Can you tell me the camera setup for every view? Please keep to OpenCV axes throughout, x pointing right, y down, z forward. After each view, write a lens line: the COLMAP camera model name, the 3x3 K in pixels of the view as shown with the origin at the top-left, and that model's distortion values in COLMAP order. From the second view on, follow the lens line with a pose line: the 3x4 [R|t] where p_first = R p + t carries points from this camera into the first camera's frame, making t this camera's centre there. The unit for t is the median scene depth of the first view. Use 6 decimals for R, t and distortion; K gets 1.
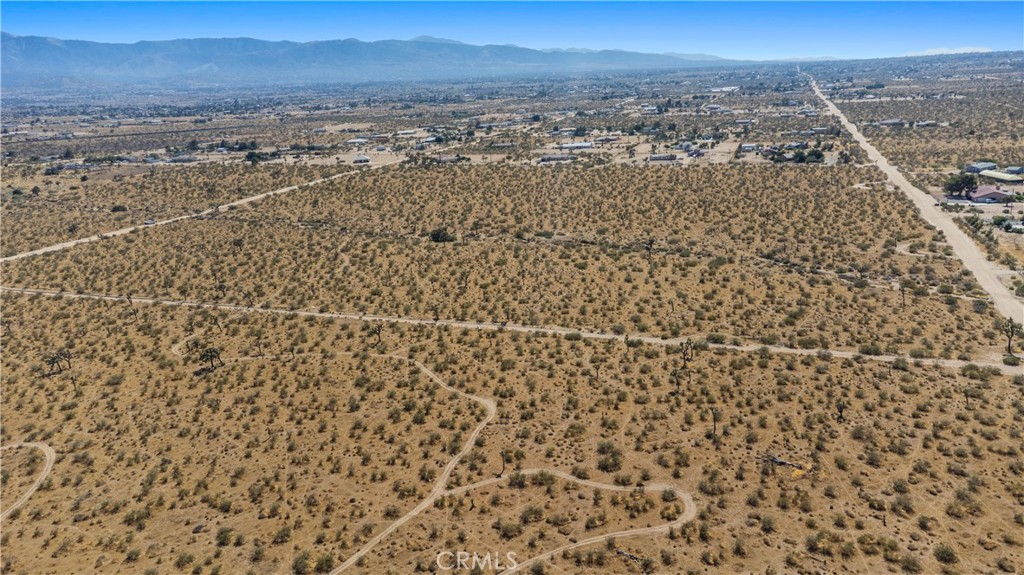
lens RADIAL K [[749.4, 0, 509.8], [0, 749.4, 286.8], [0, 0, 1]] dist [0.038449, 0.023102]
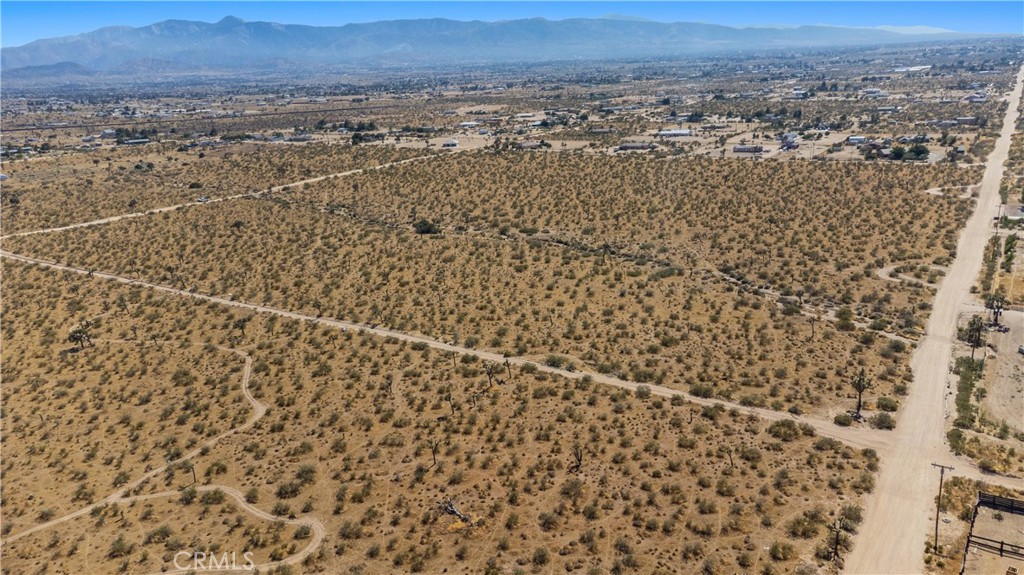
lens RADIAL K [[749.4, 0, 513.2], [0, 749.4, 289.3], [0, 0, 1]] dist [0.038449, 0.023102]
pose [[0.973914, 0.066881, -0.216836, 0.109756], [-0.060548, 0.997526, 0.035726, -0.012959], [0.218688, -0.021665, 0.975554, 0.023591]]
